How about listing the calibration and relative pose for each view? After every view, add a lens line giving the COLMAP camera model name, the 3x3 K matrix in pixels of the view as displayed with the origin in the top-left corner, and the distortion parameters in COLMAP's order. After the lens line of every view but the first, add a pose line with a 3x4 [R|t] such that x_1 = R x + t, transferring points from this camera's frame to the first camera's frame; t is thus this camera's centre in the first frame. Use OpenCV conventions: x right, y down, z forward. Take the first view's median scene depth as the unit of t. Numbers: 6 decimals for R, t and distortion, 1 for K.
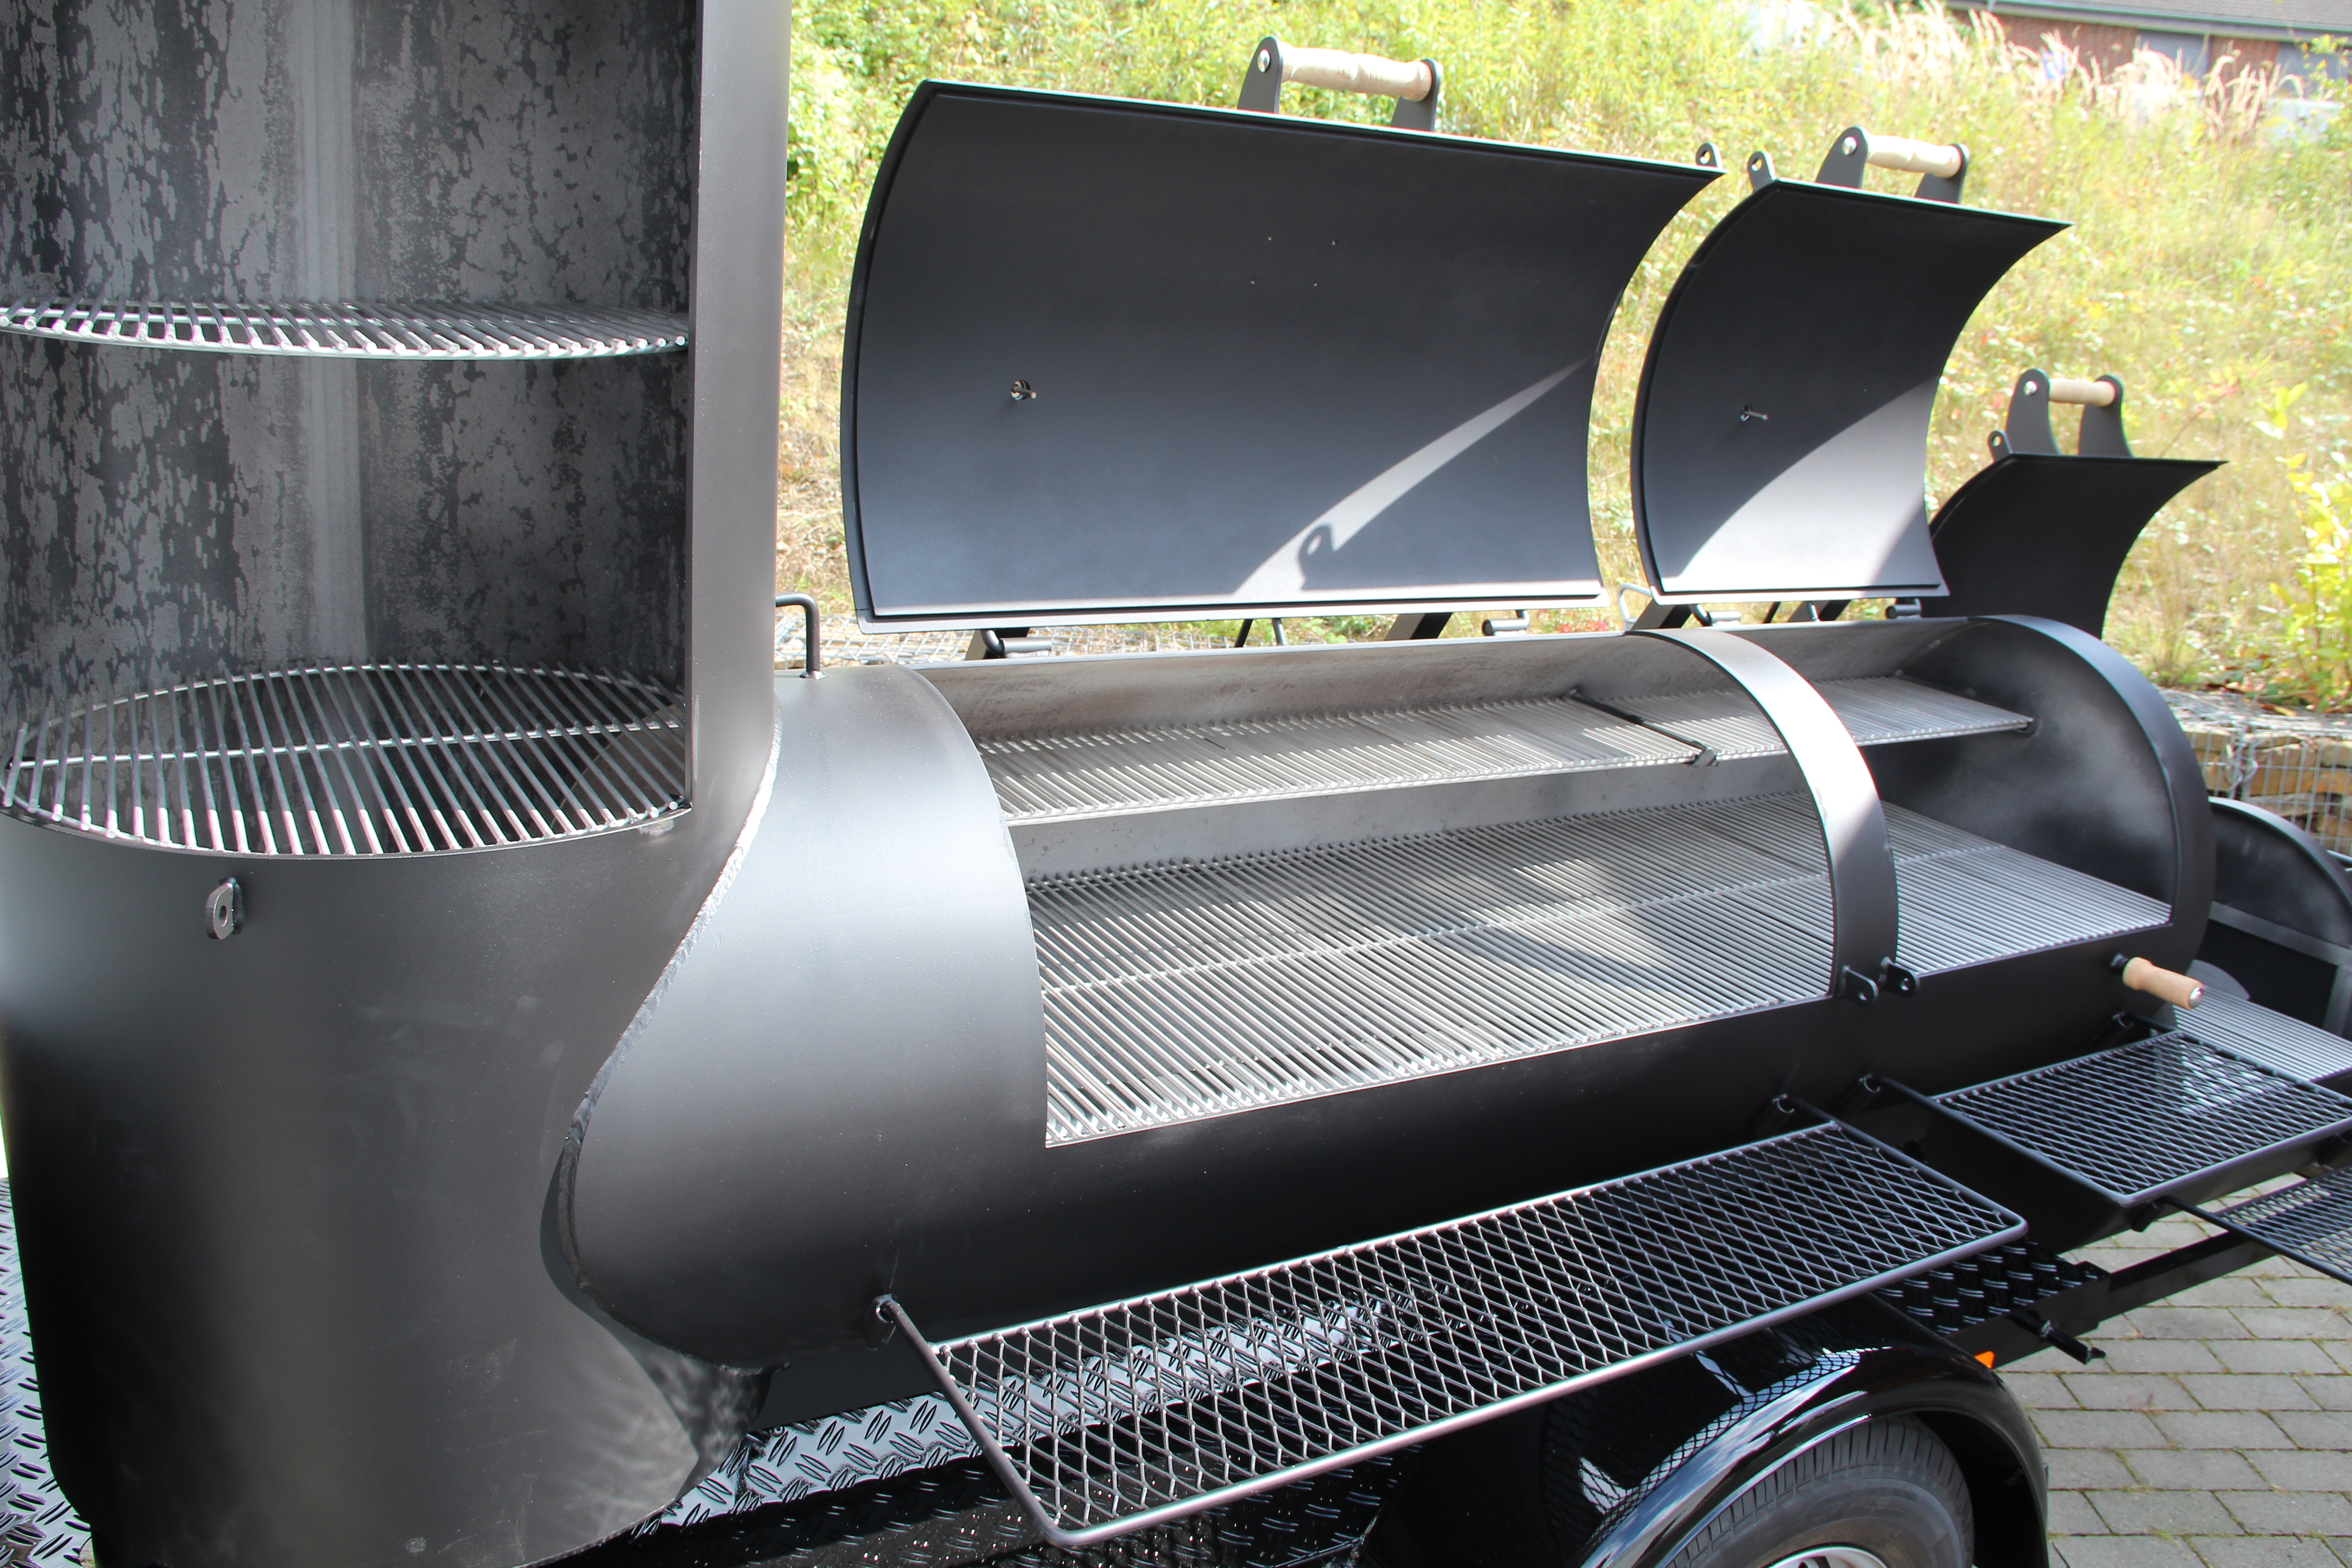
lens RADIAL K [[1923.9, 0, 1176.0], [0, 1923.9, 784.0], [0, 0, 1]] dist [-0.179403, 0.141119]
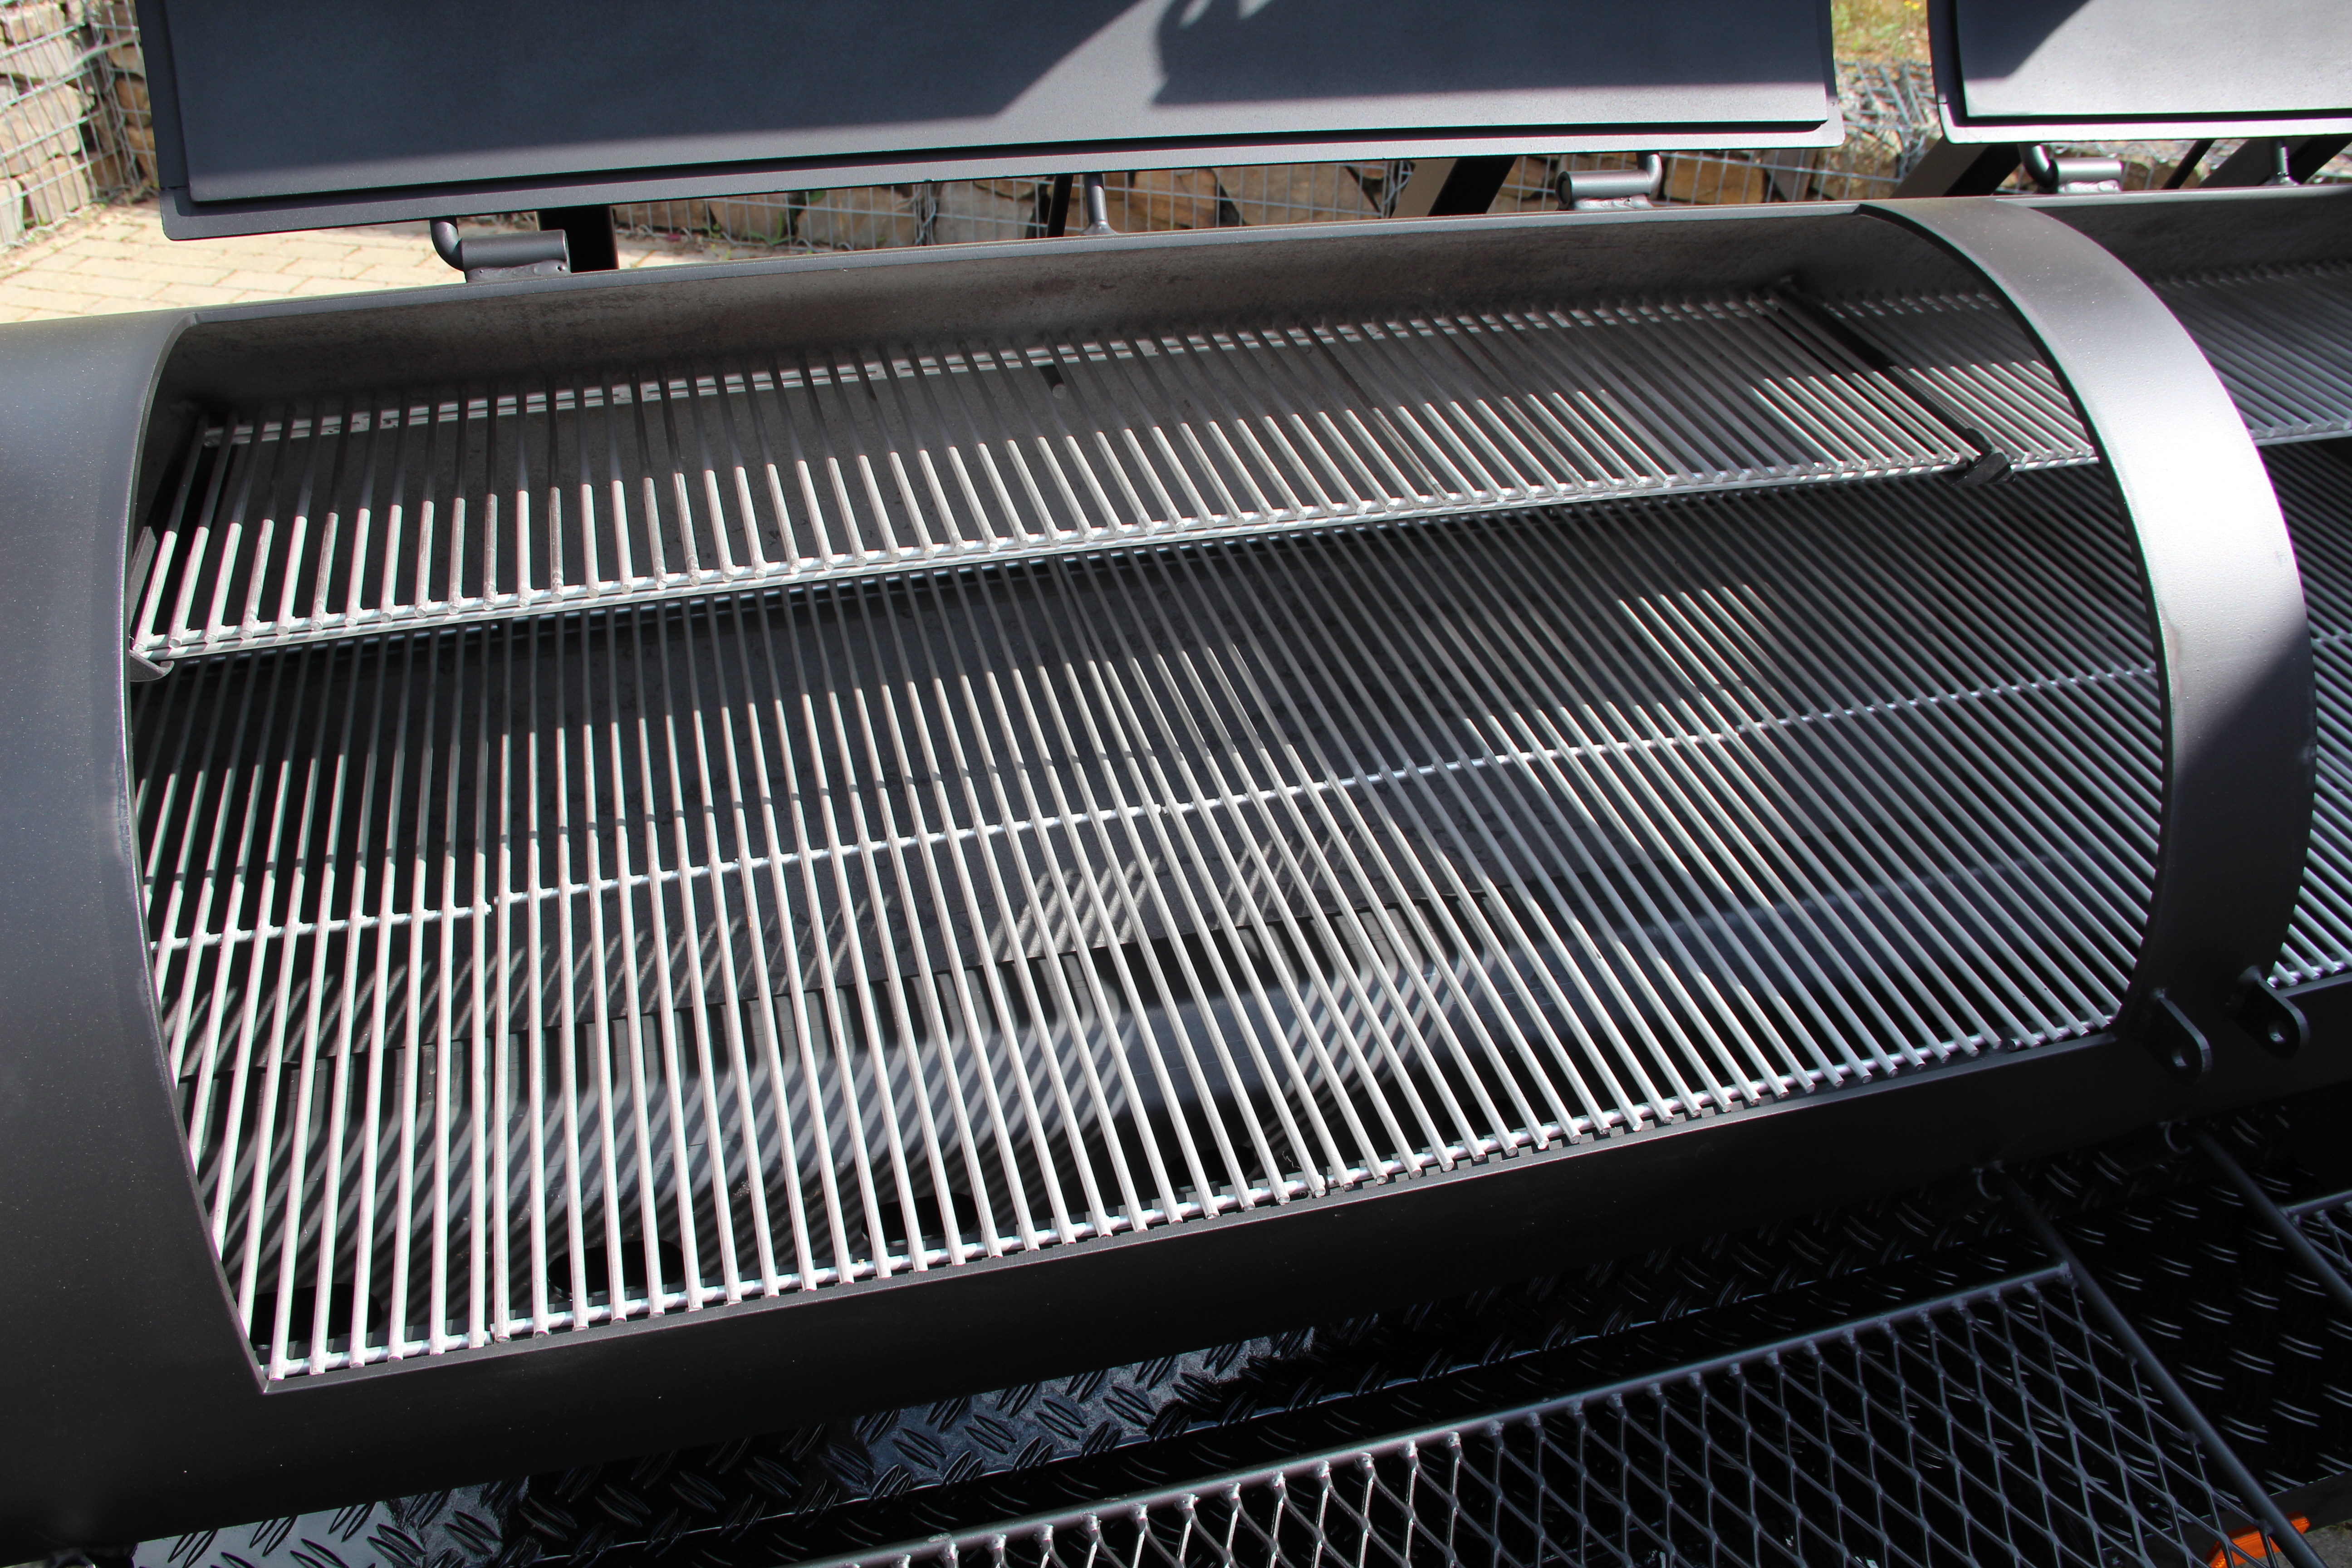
lens RADIAL K [[1923.9, 0, 1176.0], [0, 1923.9, 784.0], [0, 0, 1]] dist [-0.179403, 0.141119]
pose [[0.976005, 0.109088, -0.188452, 0.168371], [-0.038597, 0.938424, 0.343323, -0.098038], [0.214300, -0.327811, 0.920117, 0.458229]]
